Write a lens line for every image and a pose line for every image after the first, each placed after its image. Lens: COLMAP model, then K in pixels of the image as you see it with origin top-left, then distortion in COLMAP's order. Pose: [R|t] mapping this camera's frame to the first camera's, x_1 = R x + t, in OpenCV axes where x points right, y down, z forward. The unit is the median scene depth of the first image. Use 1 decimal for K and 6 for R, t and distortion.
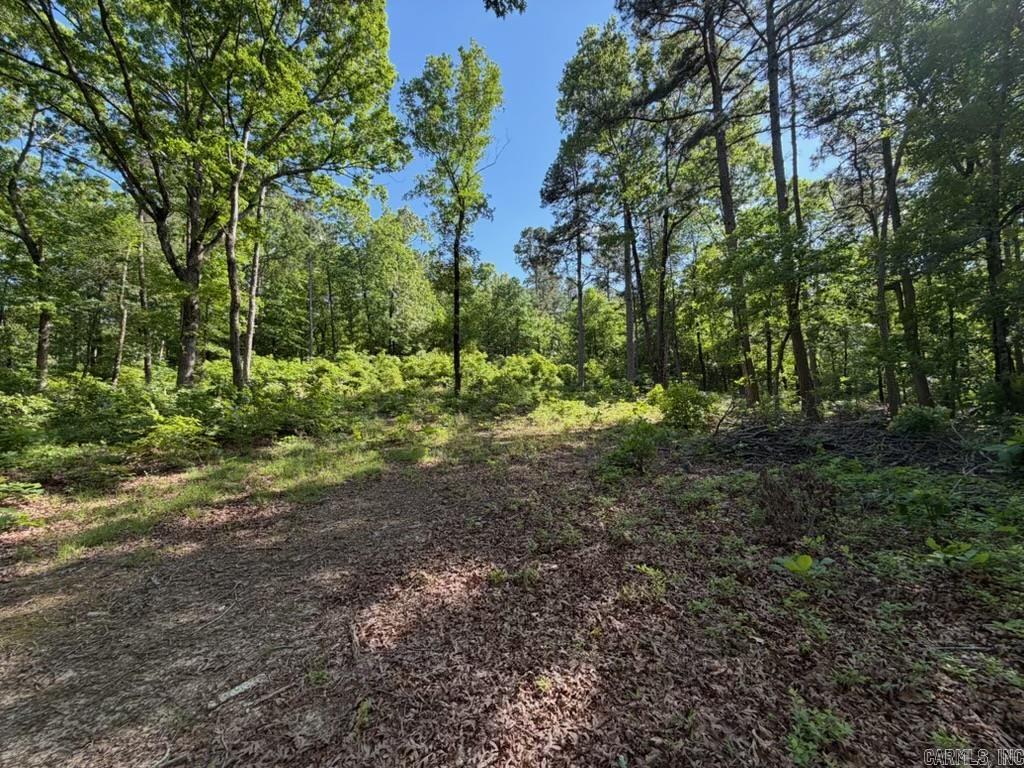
lens RADIAL K [[409.9, 0, 508.5], [0, 409.9, 381.6], [0, 0, 1]] dist [-0.001426, 0.000259]
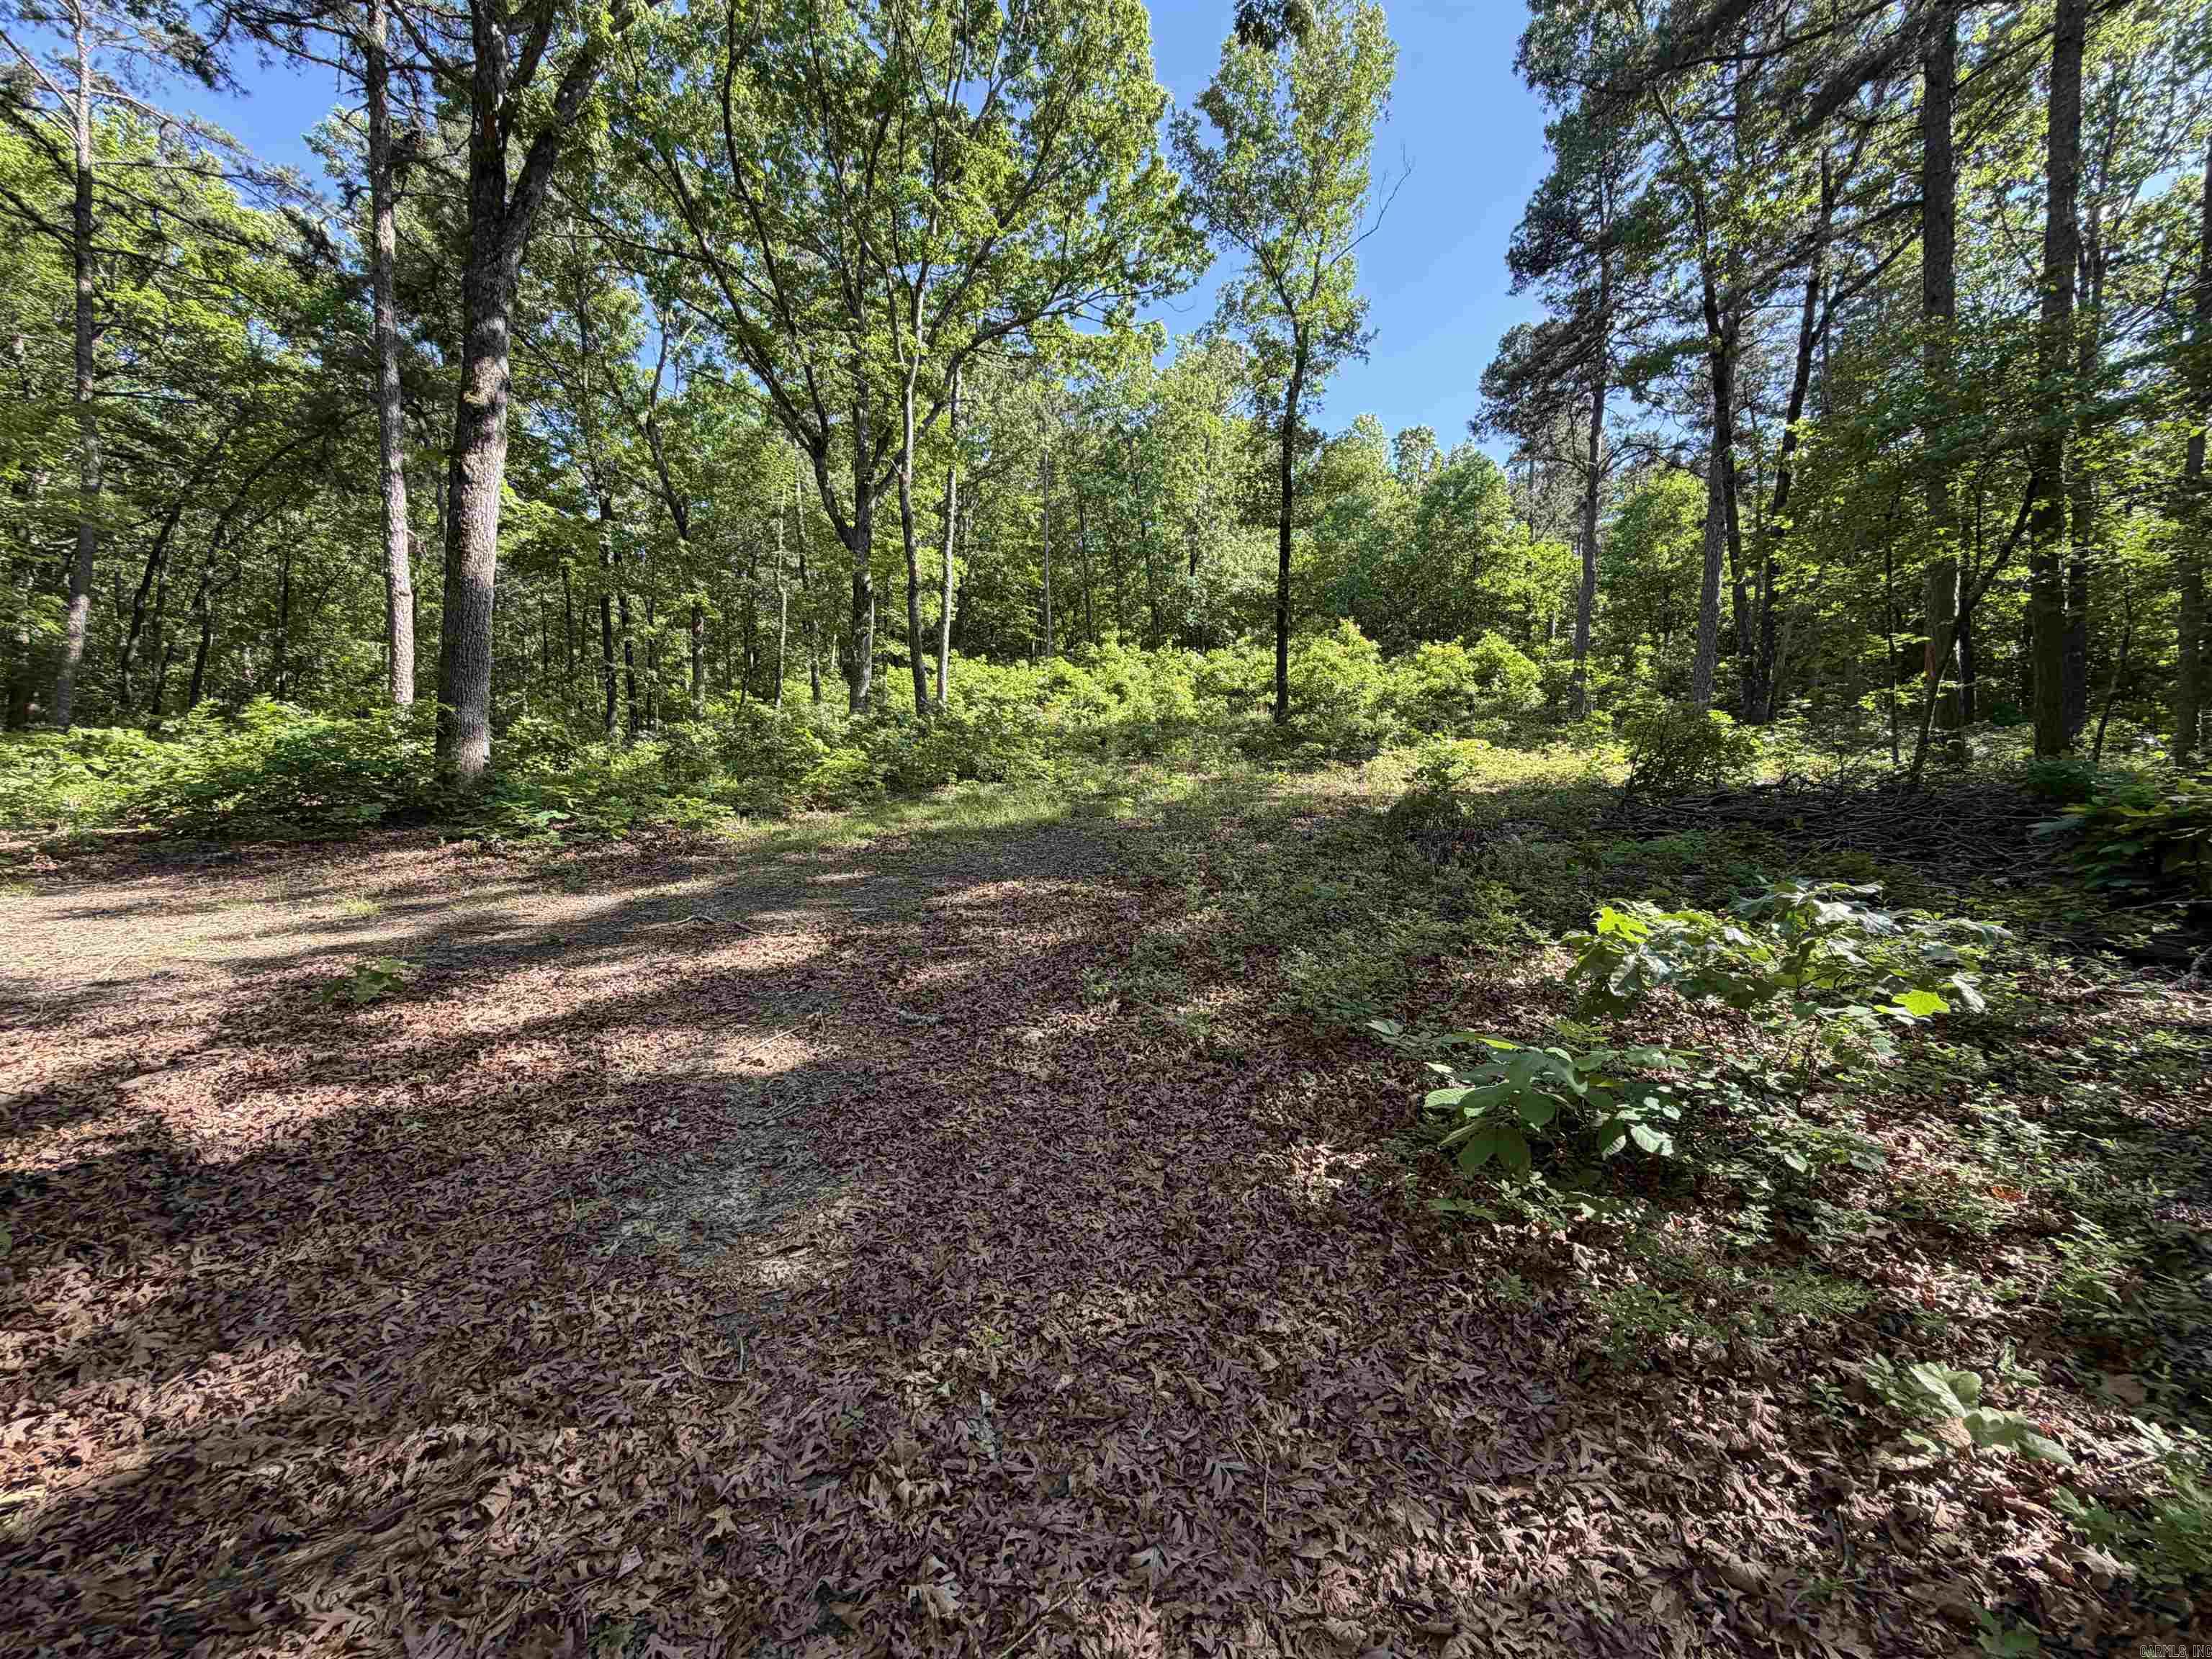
lens RADIAL K [[885.4, 0, 1098.4], [0, 885.4, 824.2], [0, 0, 1]] dist [-0.001426, 0.000259]
pose [[0.912992, 0.051539, -0.404709, 0.108698], [0.004977, 0.990508, 0.137367, -0.001010], [0.407947, -0.127429, 0.904069, -0.115099]]
